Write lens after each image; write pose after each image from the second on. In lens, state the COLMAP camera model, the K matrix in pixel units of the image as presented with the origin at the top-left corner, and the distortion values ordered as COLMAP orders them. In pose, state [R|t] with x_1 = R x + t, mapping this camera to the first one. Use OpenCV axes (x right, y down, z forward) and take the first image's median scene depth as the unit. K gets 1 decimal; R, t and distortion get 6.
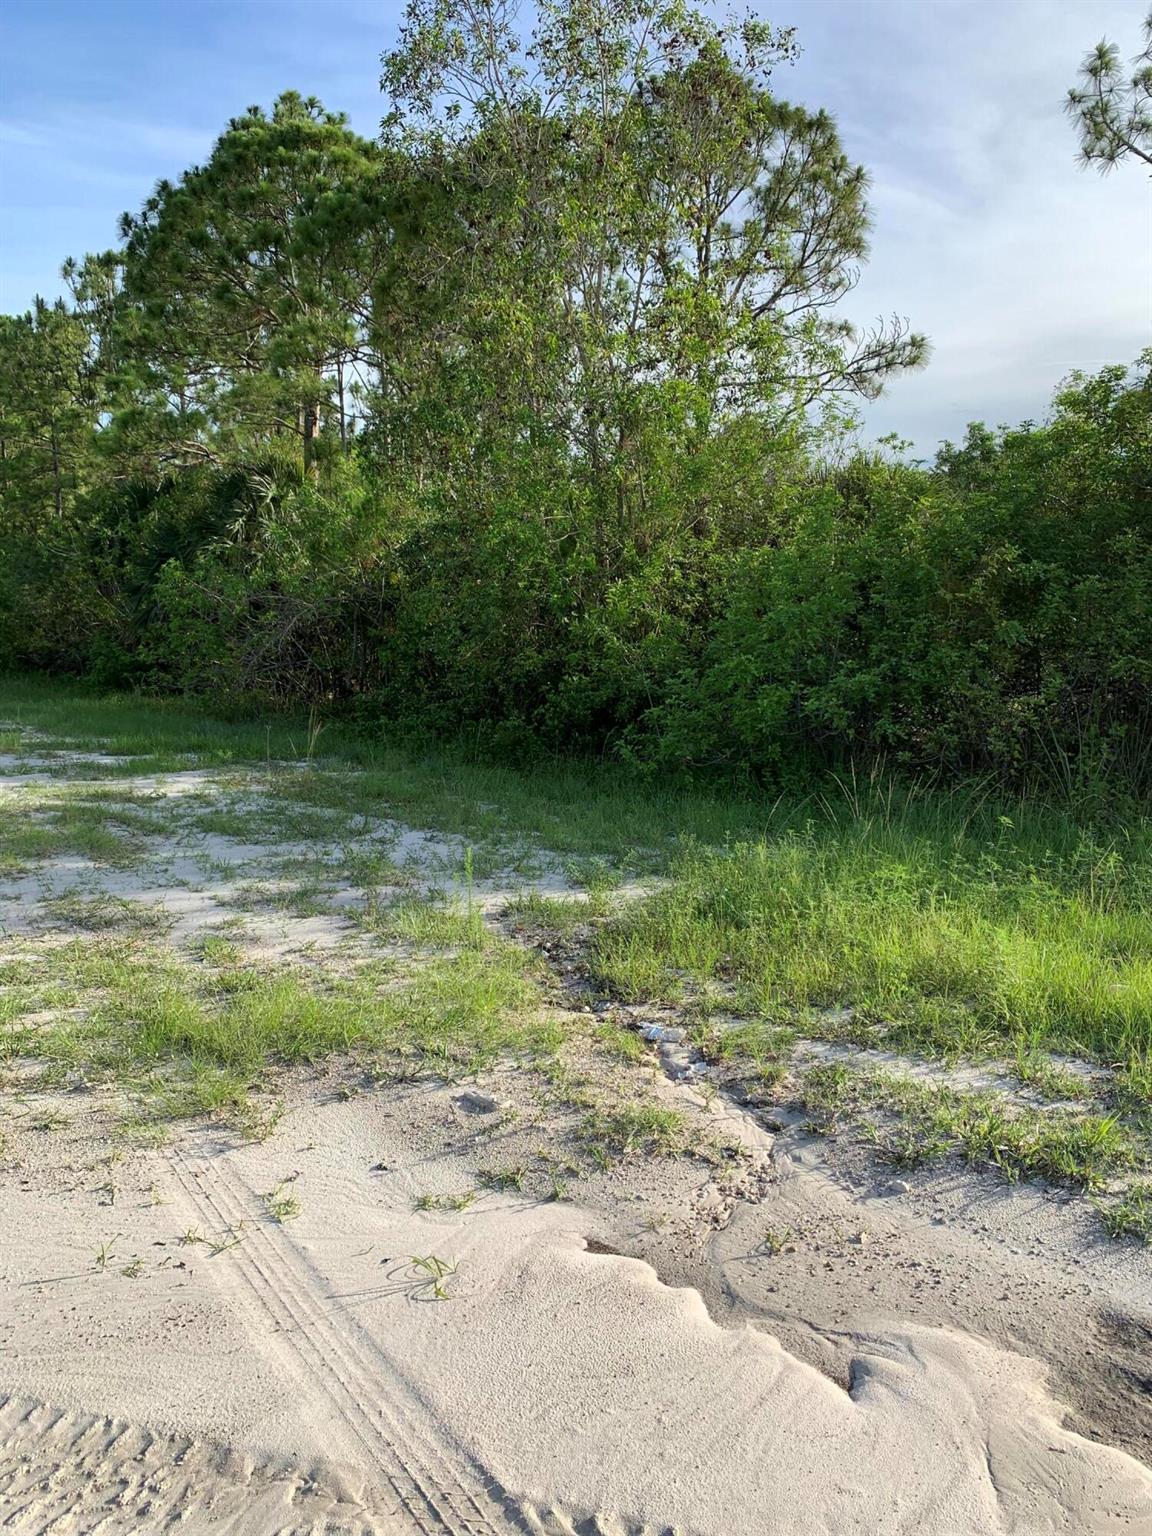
lens RADIAL K [[1166.9, 0, 572.7], [0, 1166.9, 776.2], [0, 0, 1]] dist [-0.010105, 0.012937]
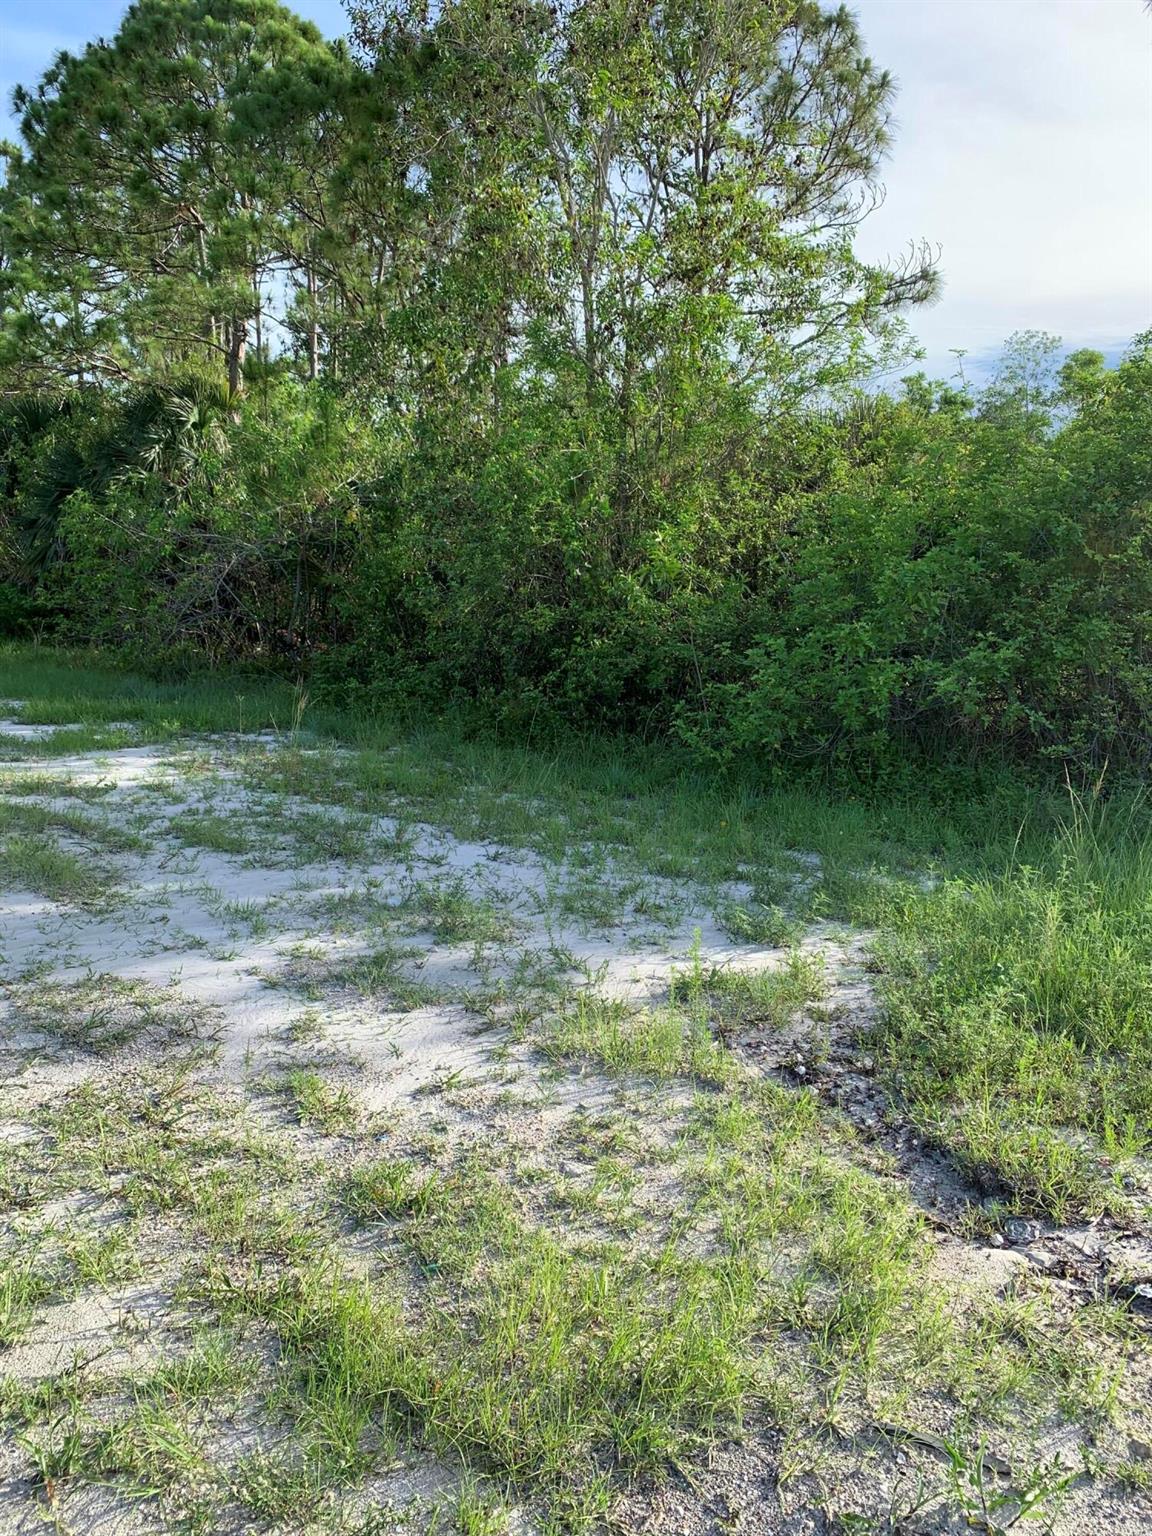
lens RADIAL K [[1166.9, 0, 580.6], [0, 1166.9, 759.9], [0, 0, 1]] dist [-0.010105, 0.012937]
pose [[0.994884, 0.008706, 0.100652, -0.068946], [-0.011602, 0.999534, 0.028225, -0.015698], [-0.100360, -0.029249, 0.994521, 0.110947]]
